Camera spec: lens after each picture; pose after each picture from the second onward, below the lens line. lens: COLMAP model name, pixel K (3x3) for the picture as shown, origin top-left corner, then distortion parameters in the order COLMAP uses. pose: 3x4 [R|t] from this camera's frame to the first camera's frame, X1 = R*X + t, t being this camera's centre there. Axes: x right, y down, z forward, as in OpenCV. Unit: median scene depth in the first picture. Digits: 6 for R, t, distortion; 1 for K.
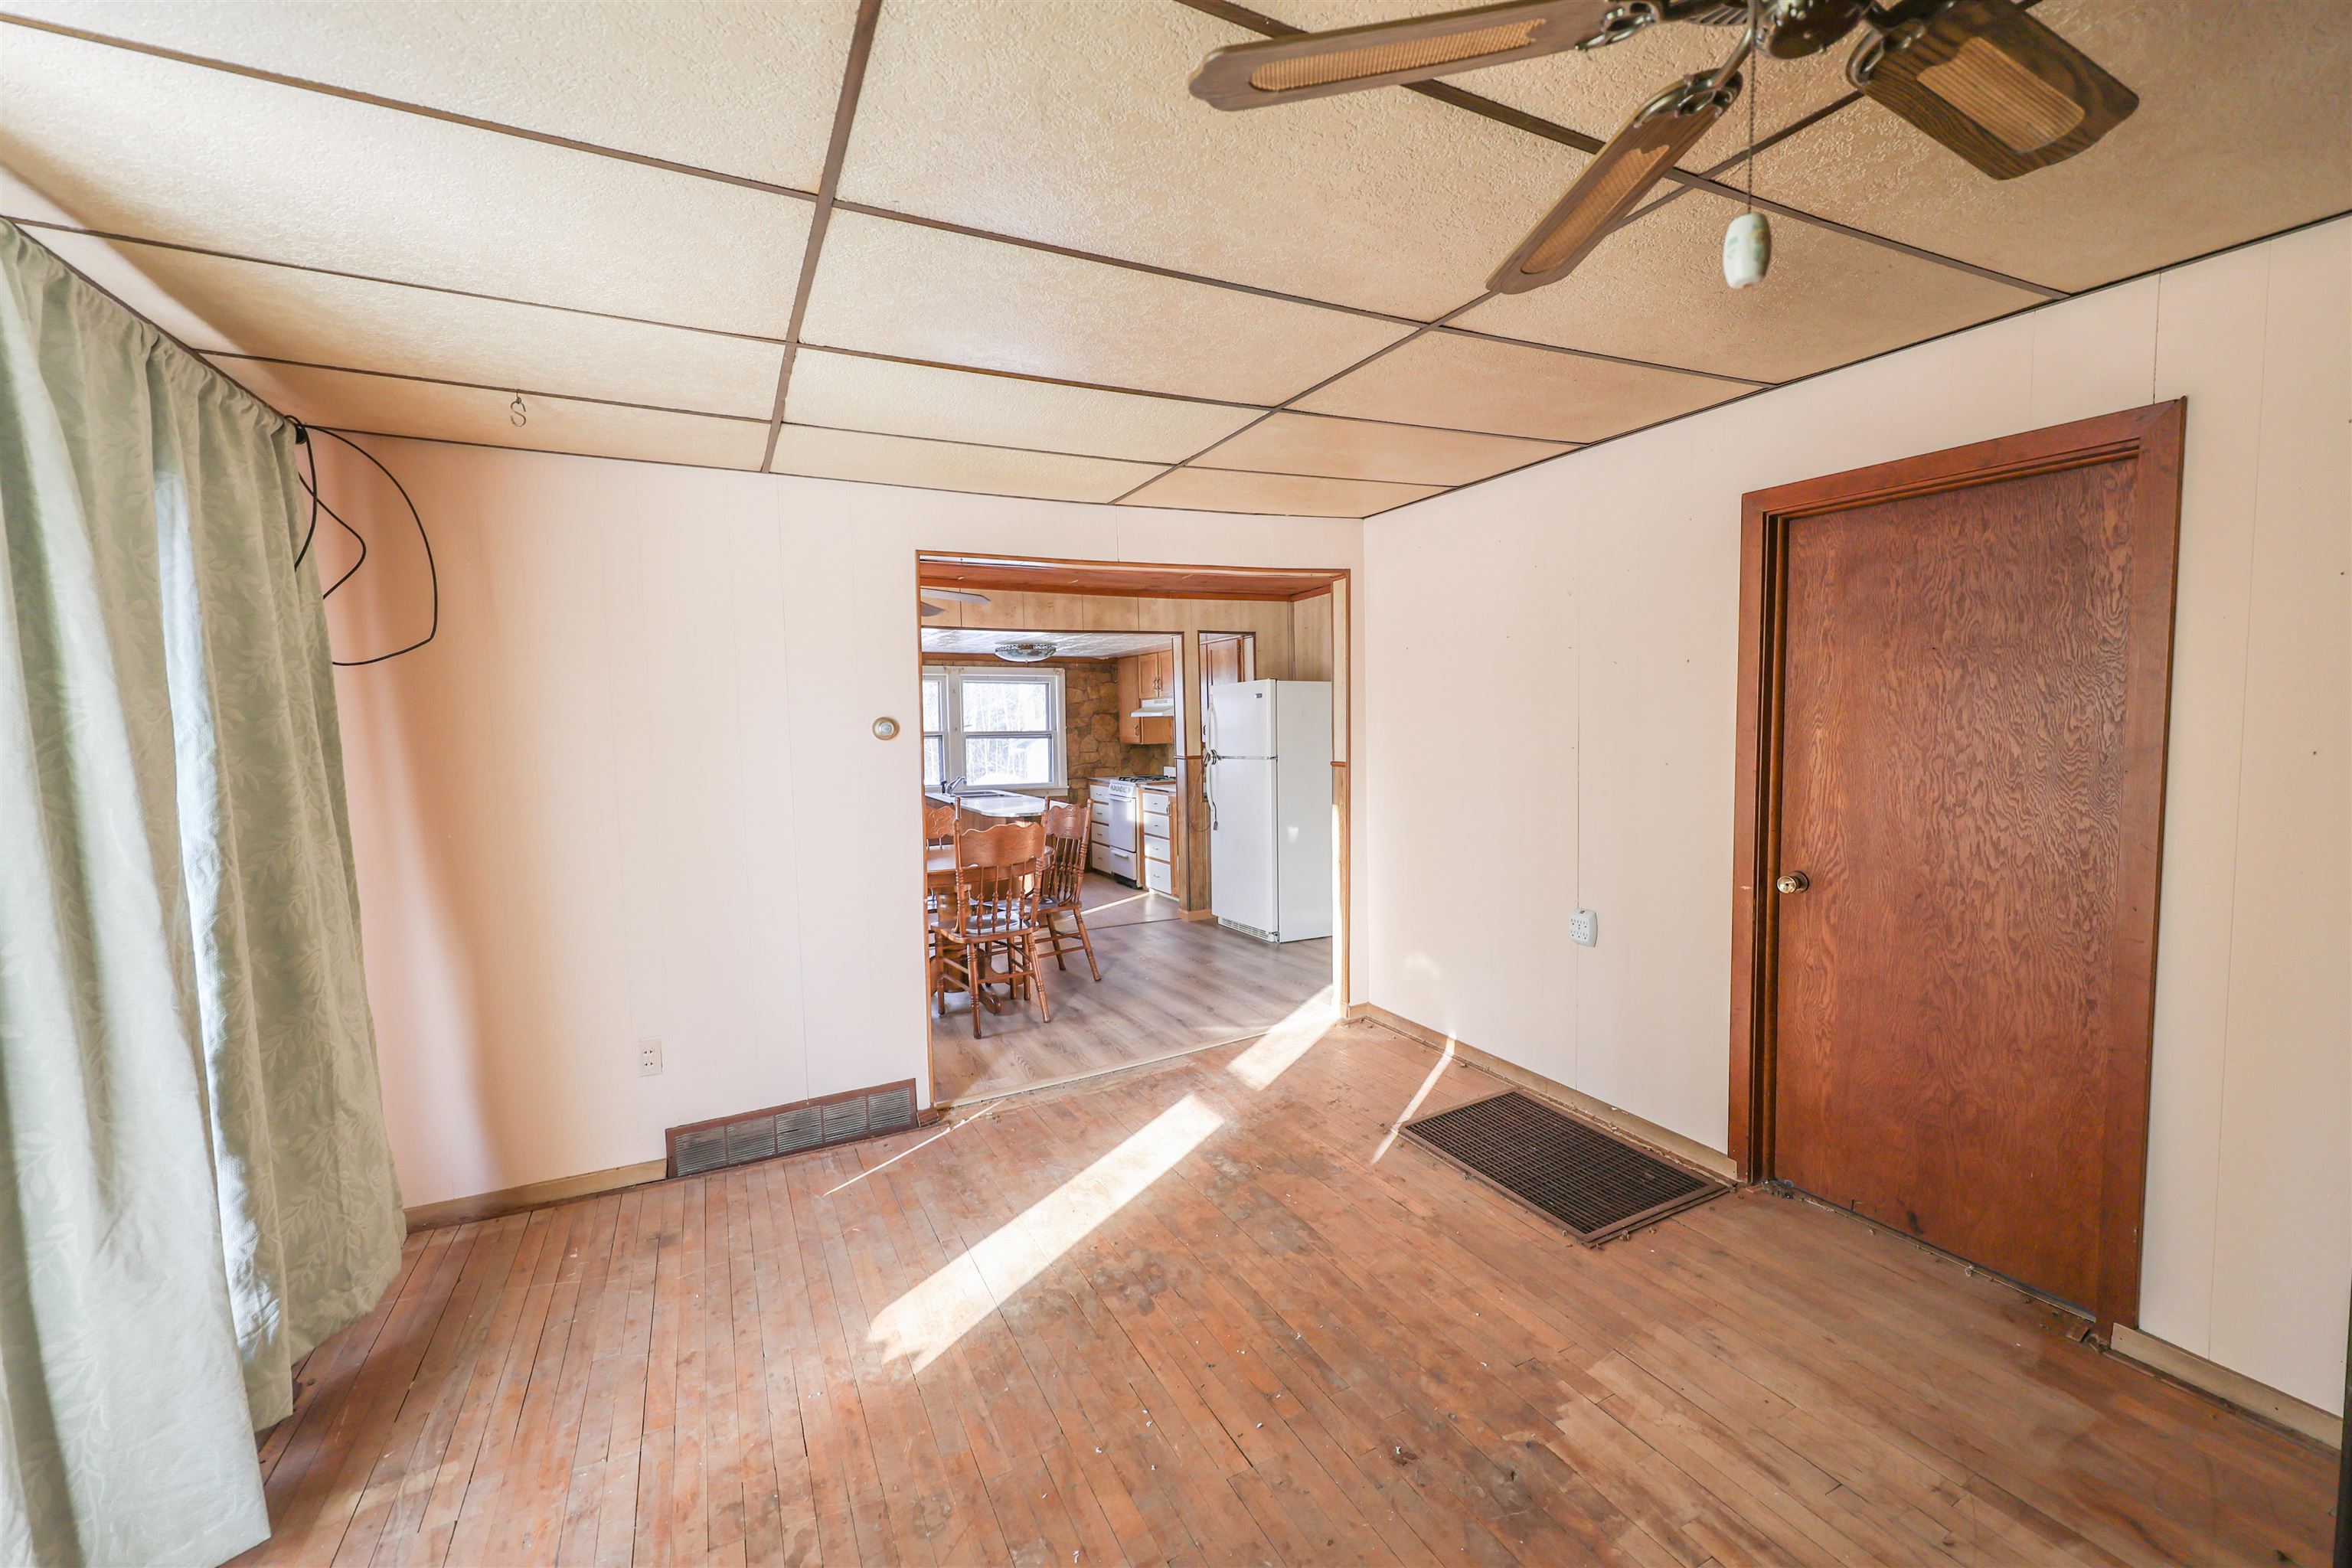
lens RADIAL K [[954.7, 0, 1183.6], [0, 954.7, 788.7], [0, 0, 1]] dist [-0.000089, 0.000327]
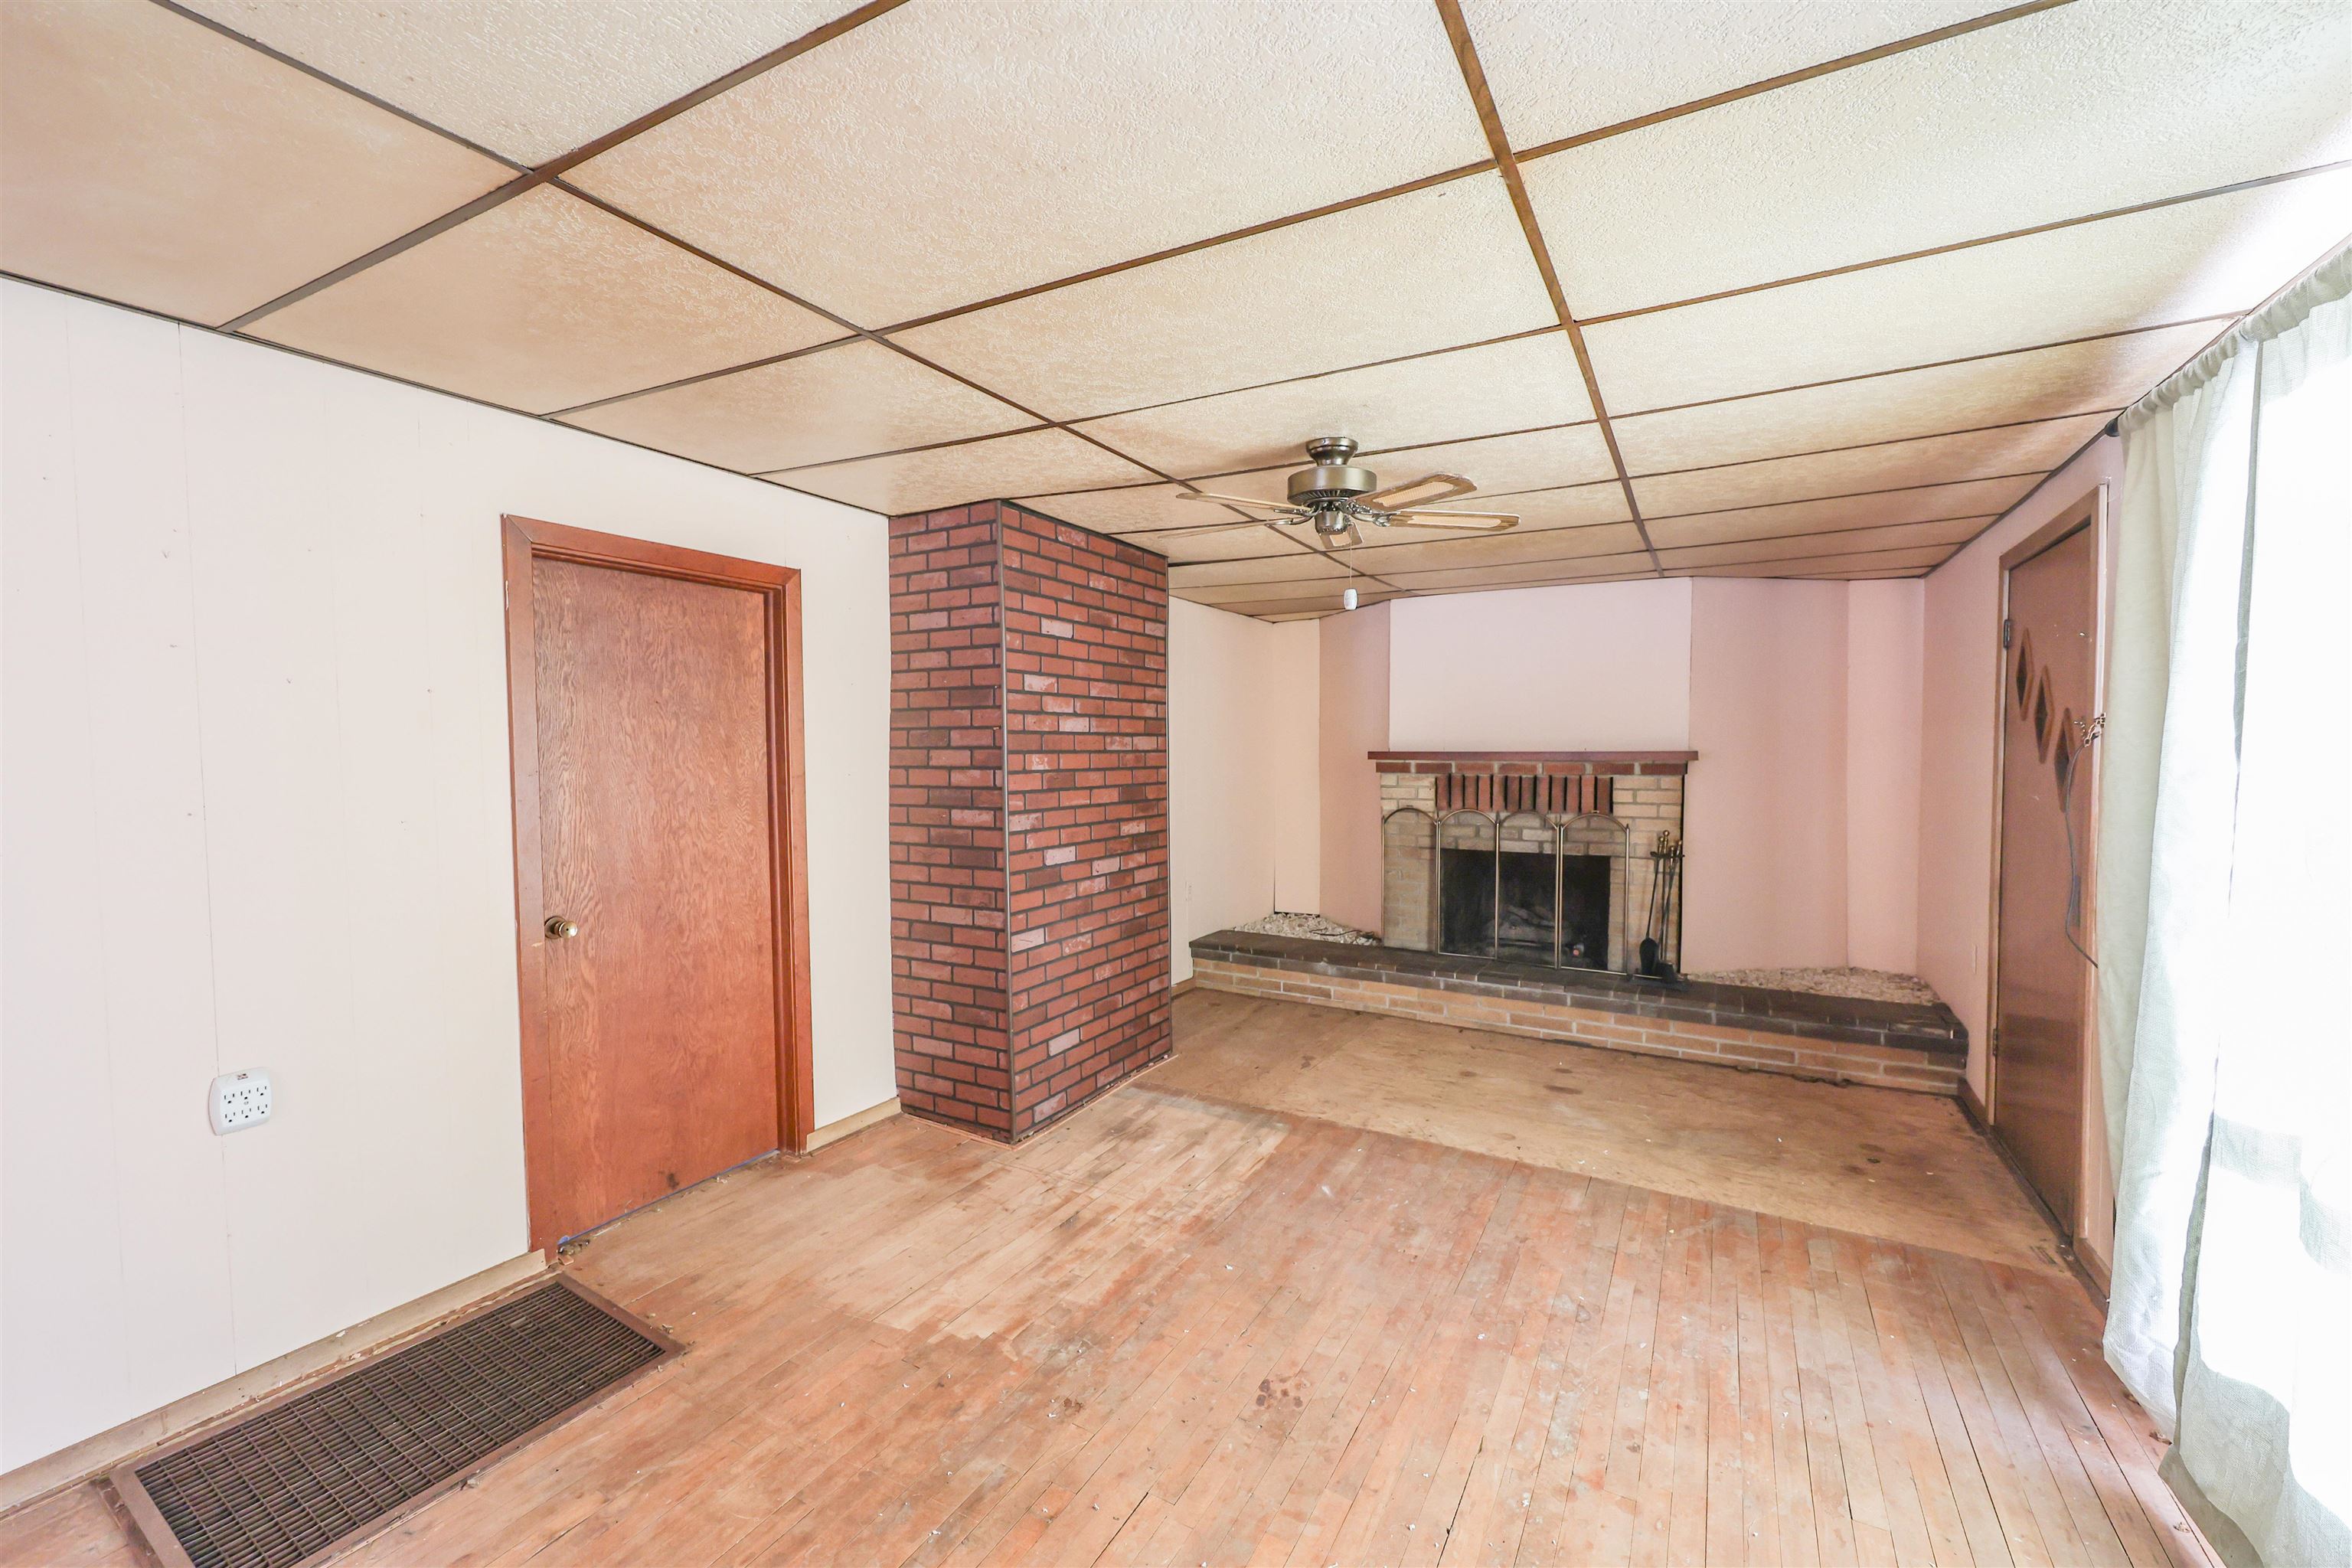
lens RADIAL K [[954.7, 0, 1180.3], [0, 954.7, 787.1], [0, 0, 1]] dist [-0.000089, 0.000327]
pose [[-0.553577, -0.016287, 0.832639, -0.592995], [0.081436, 0.993958, 0.073585, -0.073804], [-0.828807, 0.108542, -0.548906, 1.114140]]
